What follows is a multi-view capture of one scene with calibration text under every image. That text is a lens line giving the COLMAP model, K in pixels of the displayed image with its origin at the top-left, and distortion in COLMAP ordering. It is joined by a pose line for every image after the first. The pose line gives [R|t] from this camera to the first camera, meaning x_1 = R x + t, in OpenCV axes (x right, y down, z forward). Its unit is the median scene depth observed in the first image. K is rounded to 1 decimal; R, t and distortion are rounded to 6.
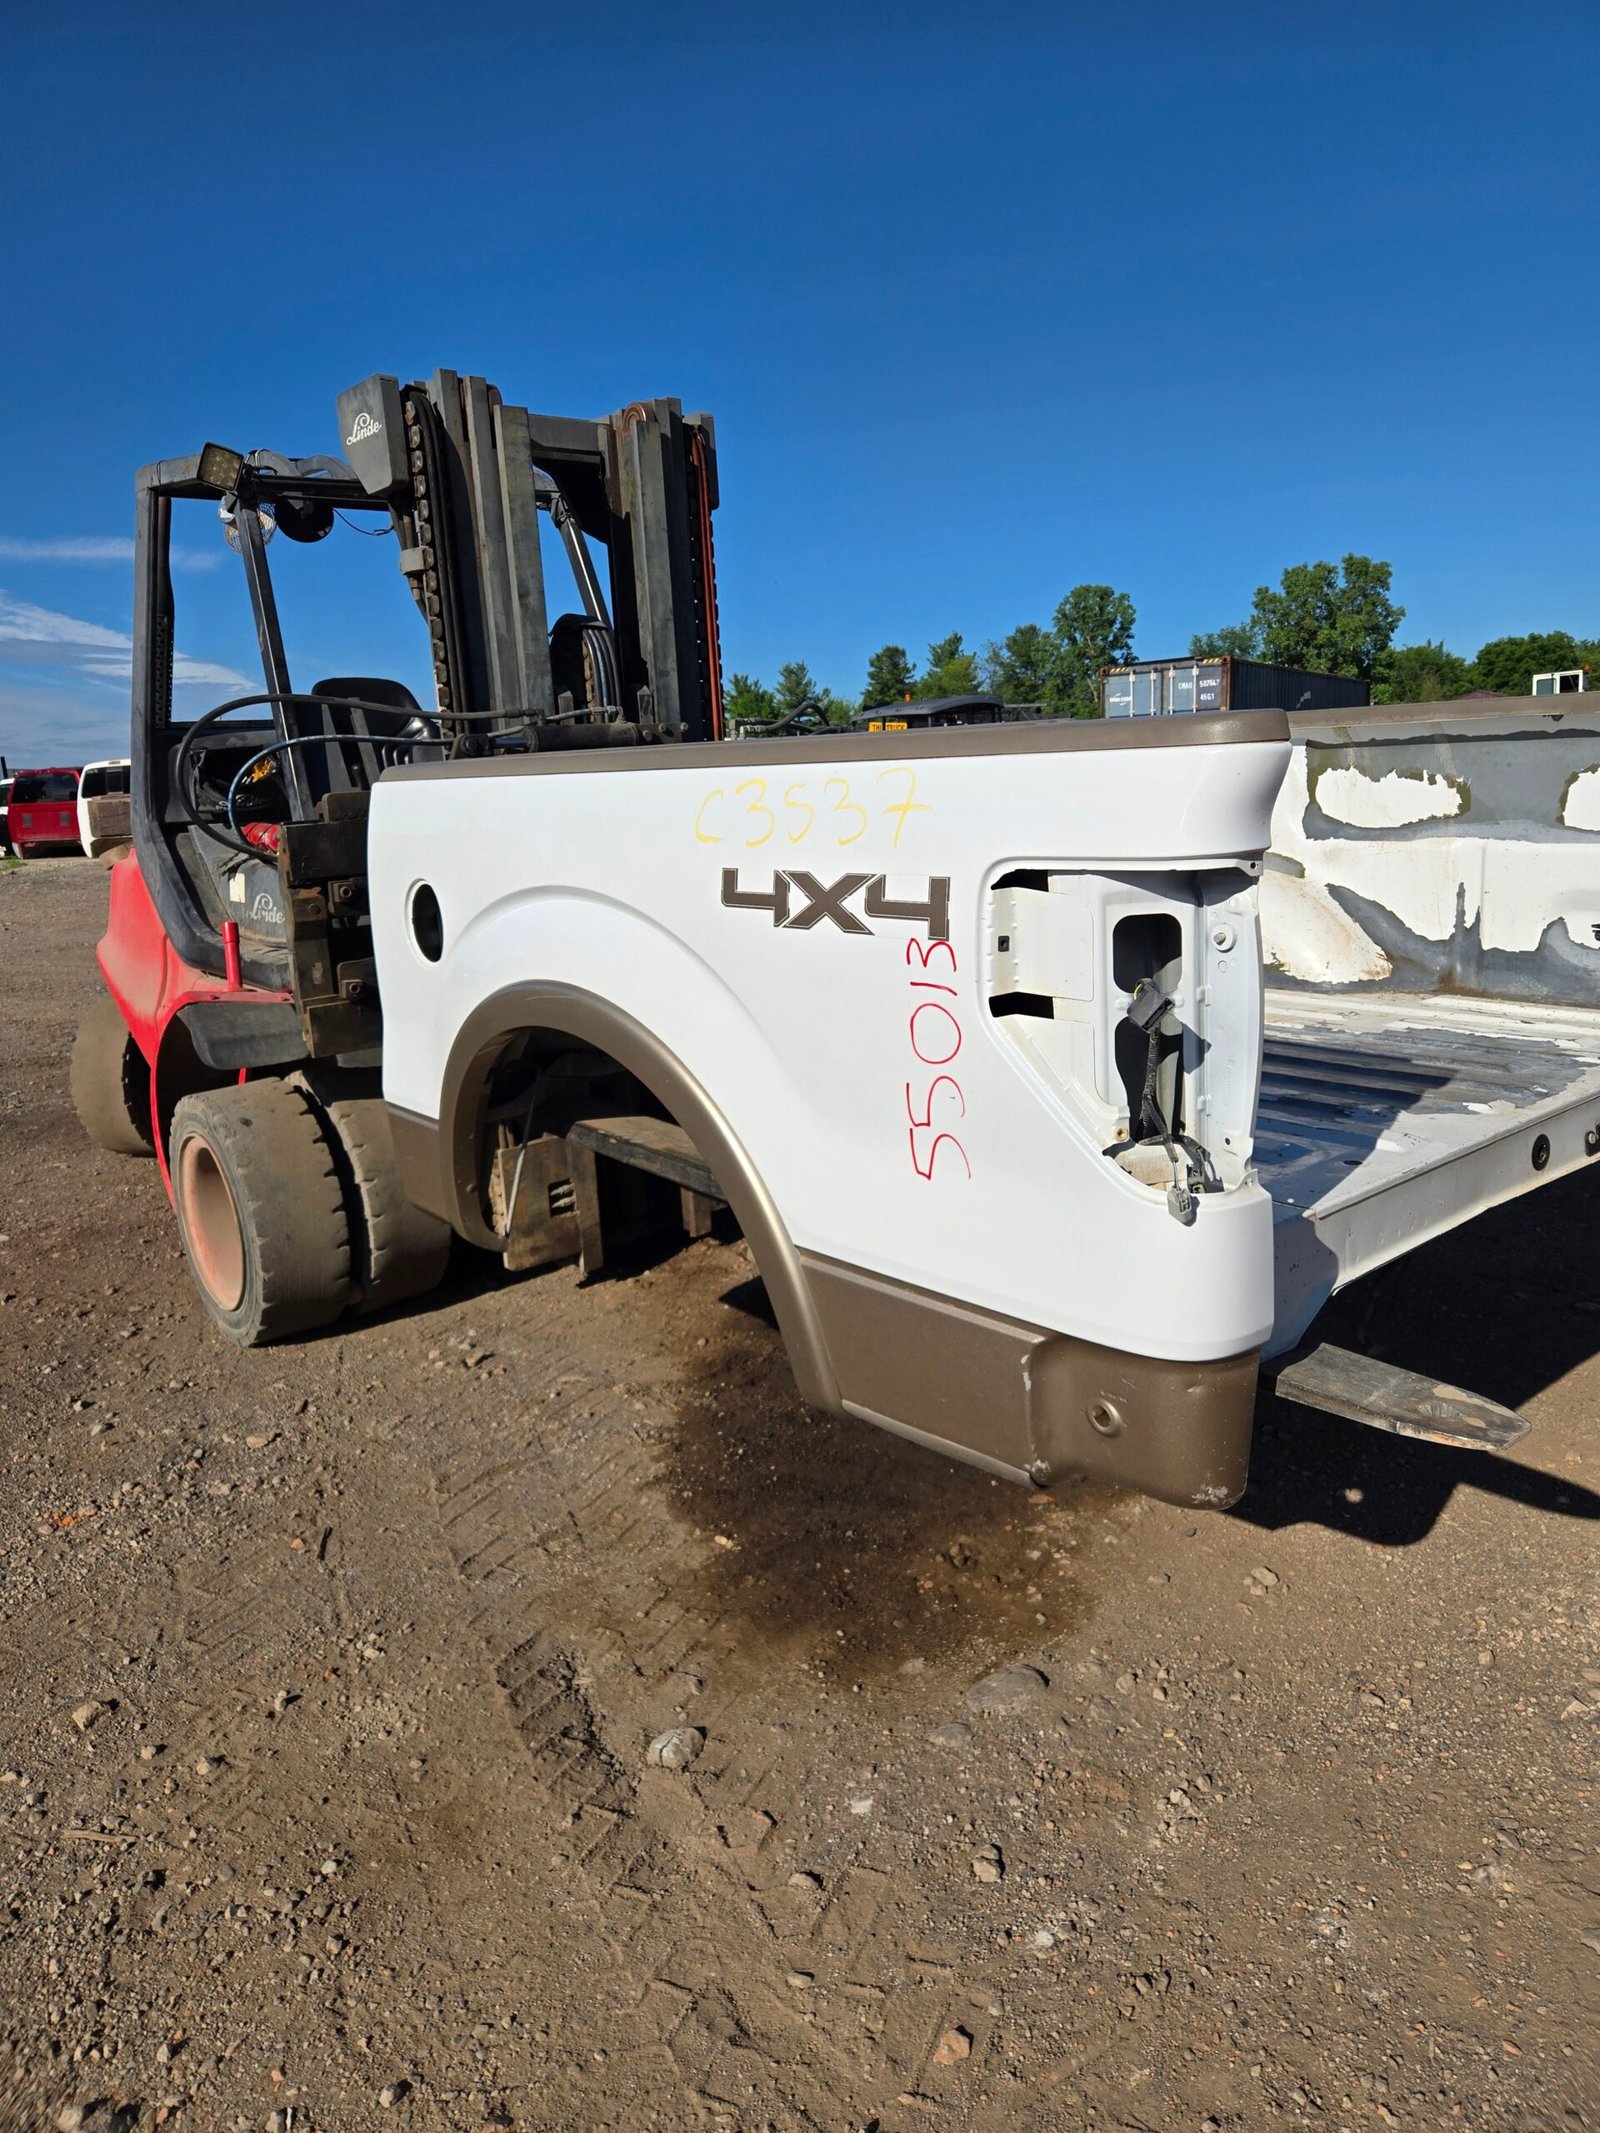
lens RADIAL K [[1445.7, 0, 813.2], [0, 1445.7, 1042.4], [0, 0, 1]] dist [0.071617, -0.073270]
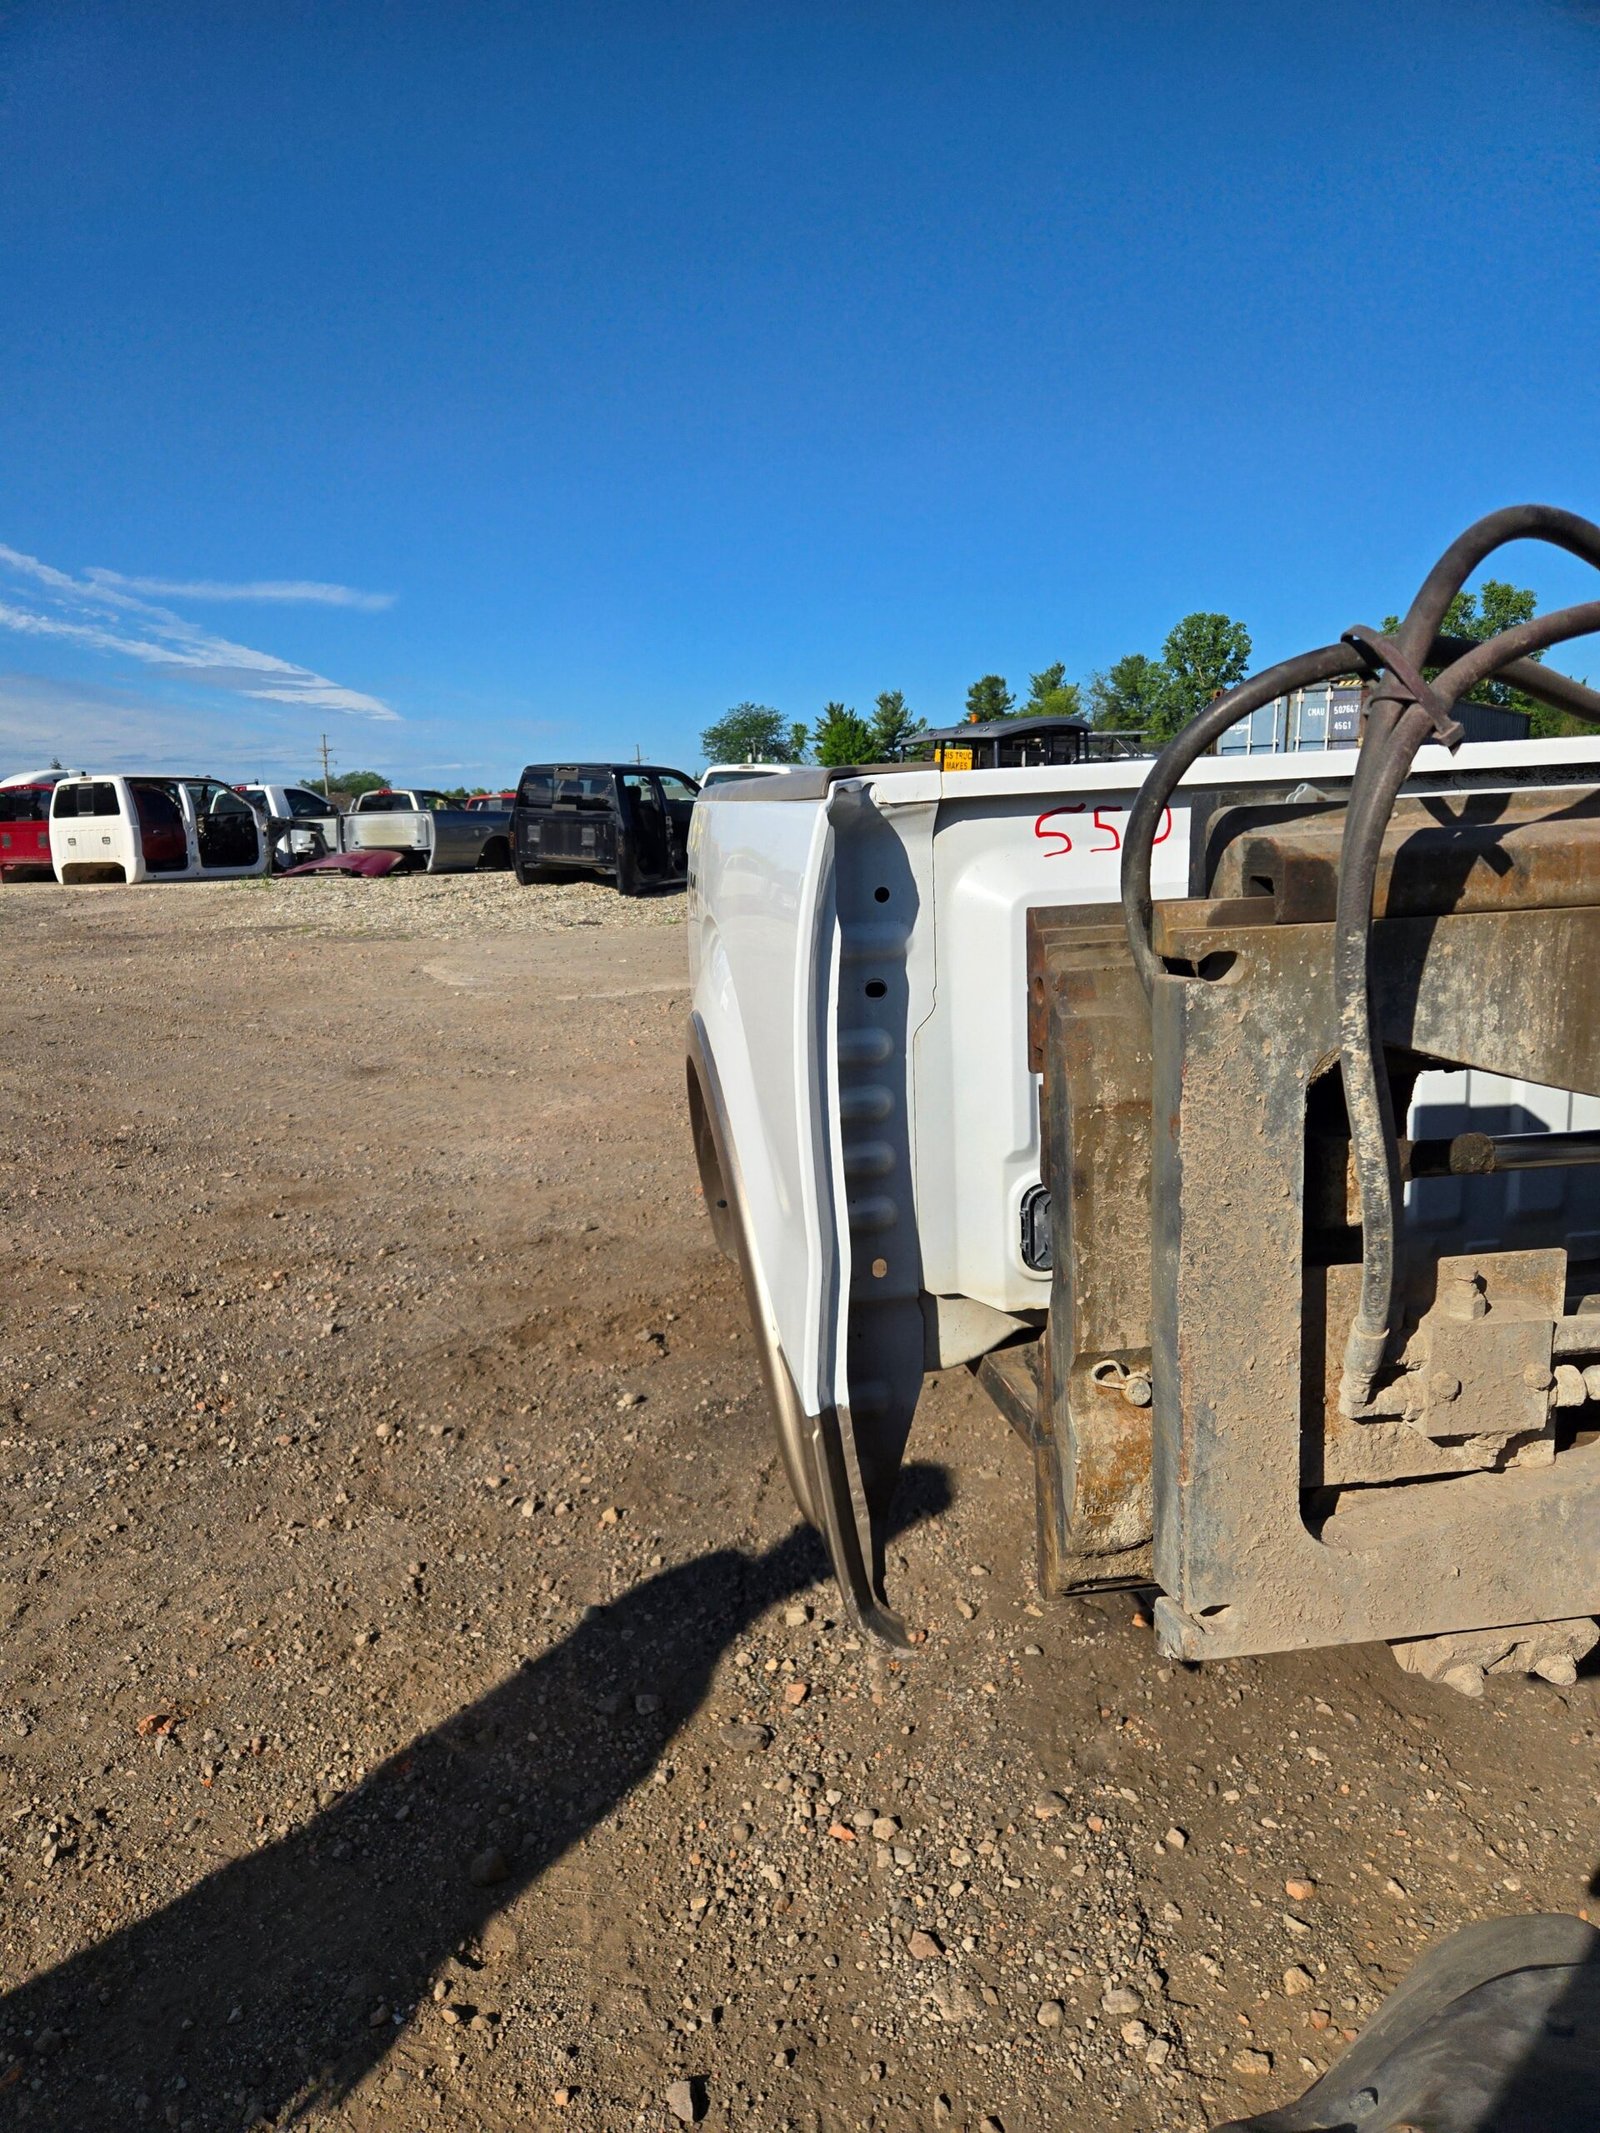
lens RADIAL K [[1417.8, 0, 773.1], [0, 1417.8, 1070.3], [0, 0, 1]] dist [0.065030, -0.065196]
pose [[0.995033, 0.038024, -0.092000, 0.189577], [-0.037780, 0.999276, 0.004399, -0.205686], [0.092101, -0.000901, 0.995749, 1.024935]]
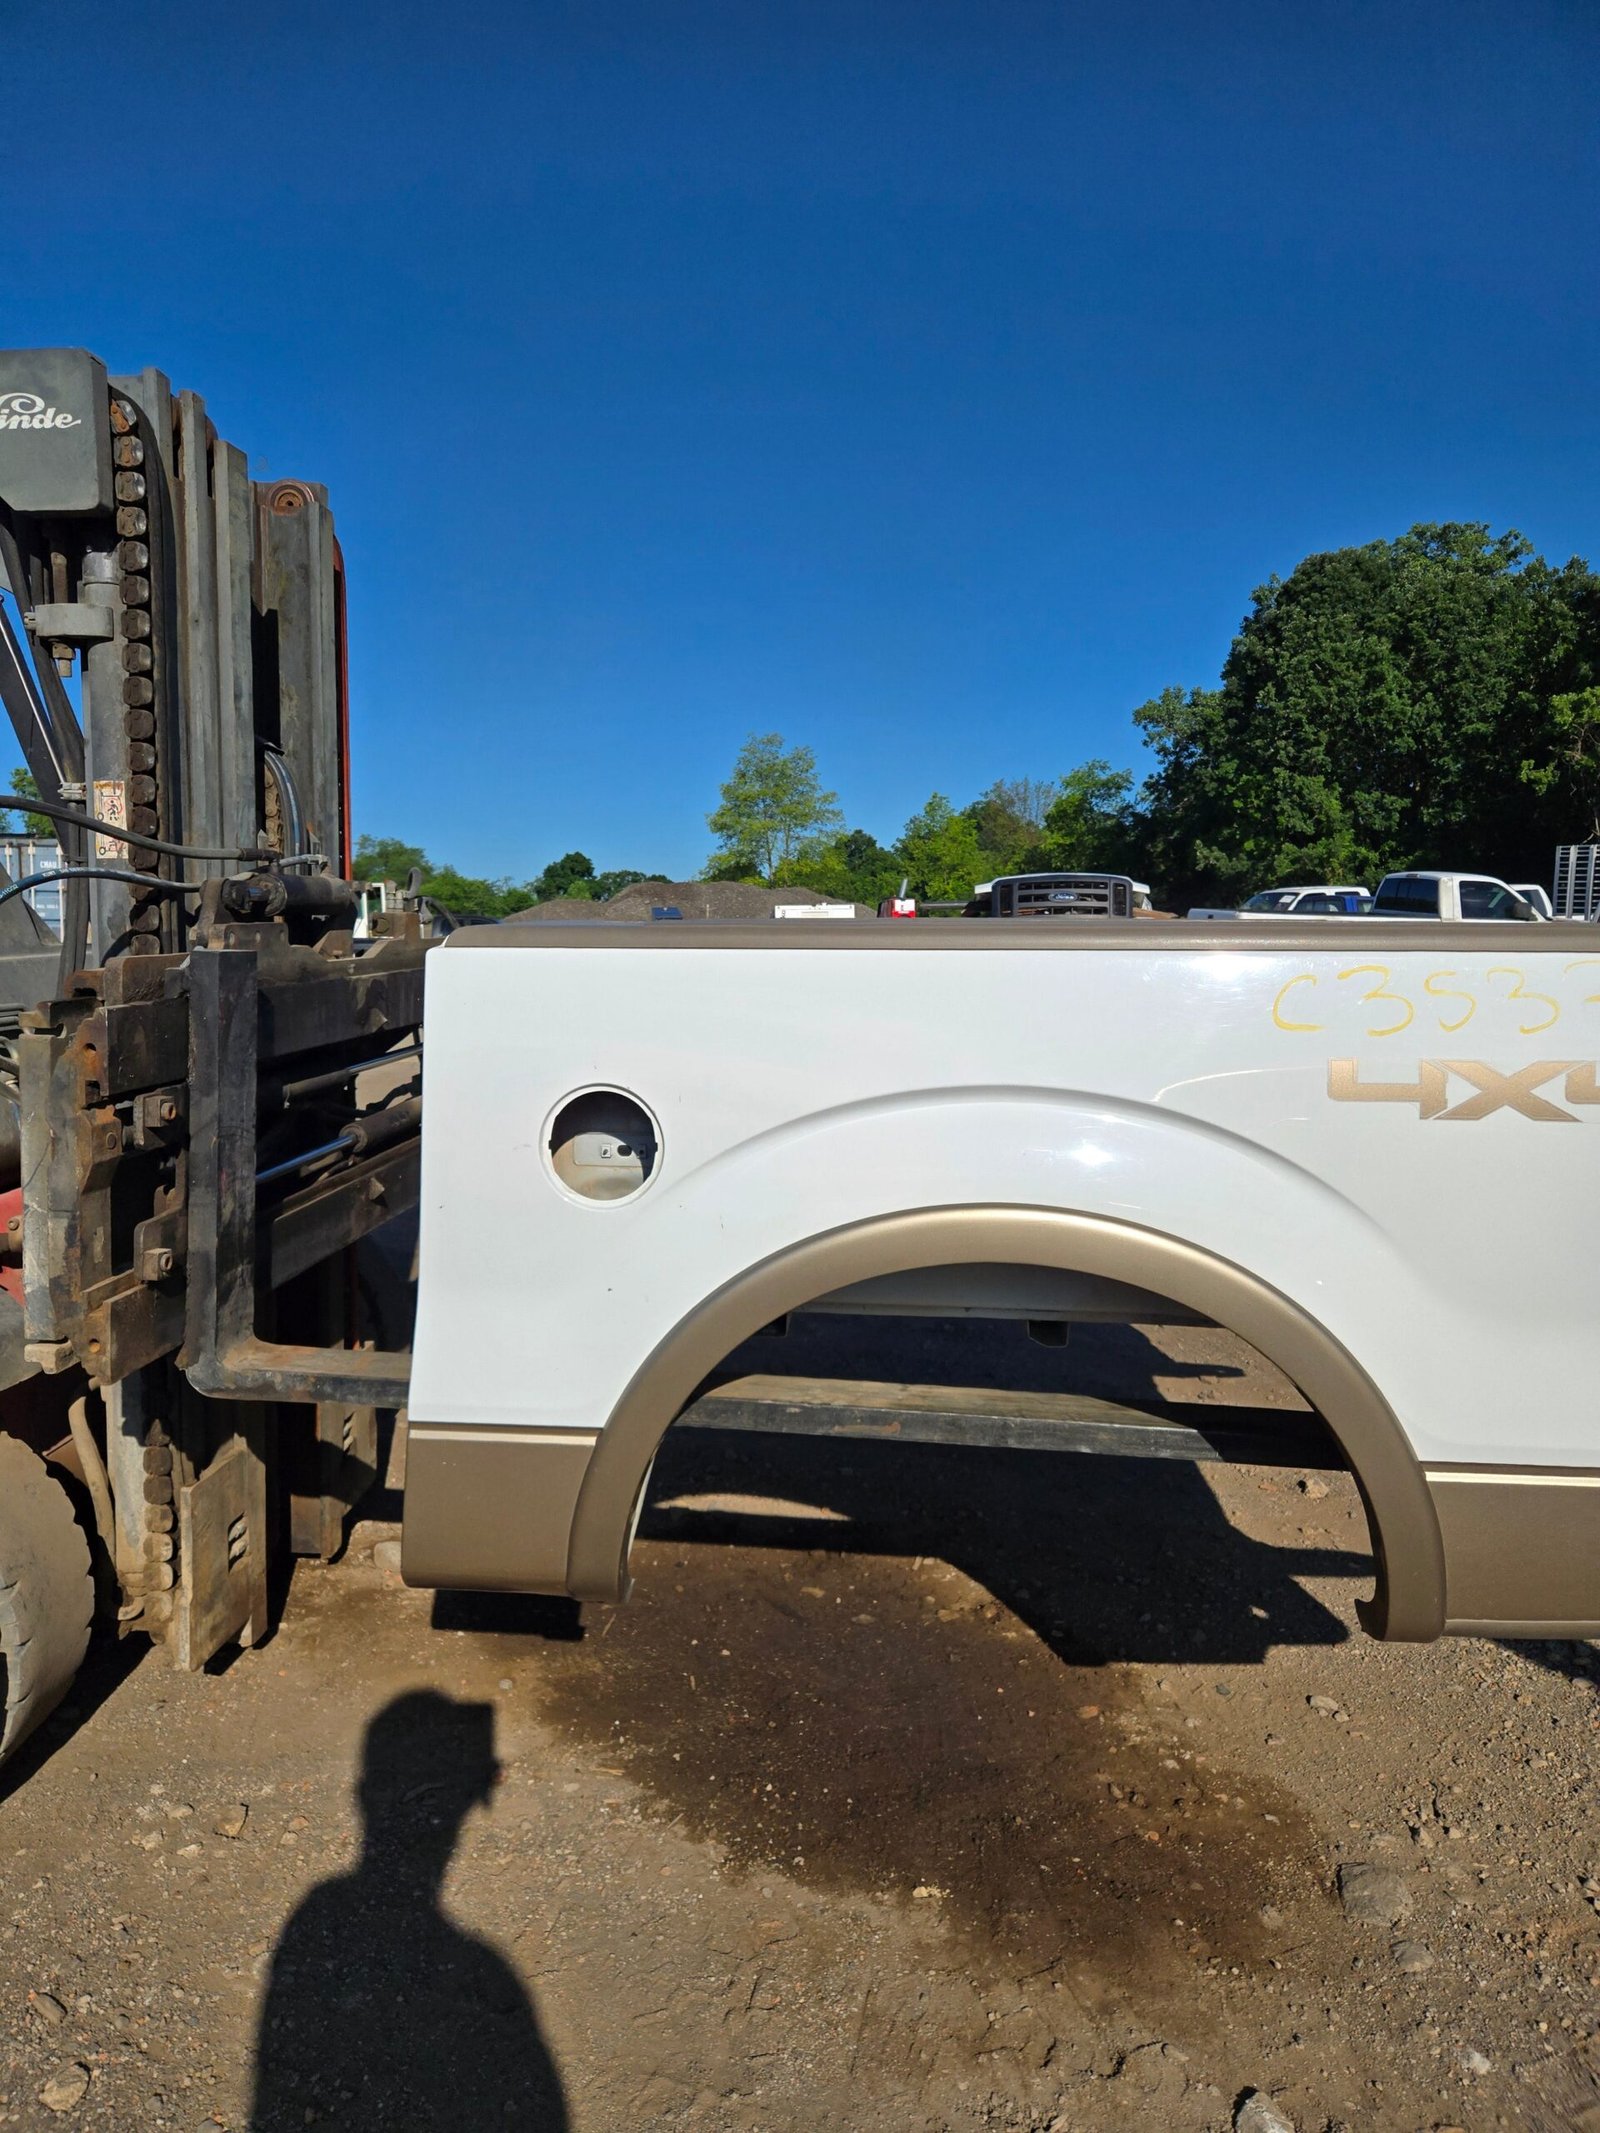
lens RADIAL K [[1442.2, 0, 774.4], [0, 1442.2, 1049.3], [0, 0, 1]] dist [0.064036, -0.059108]
pose [[0.704526, -0.004943, 0.709661, -0.547826], [0.094017, 0.991812, -0.086429, -0.045395], [-0.703423, 0.127611, 0.699222, 0.347183]]
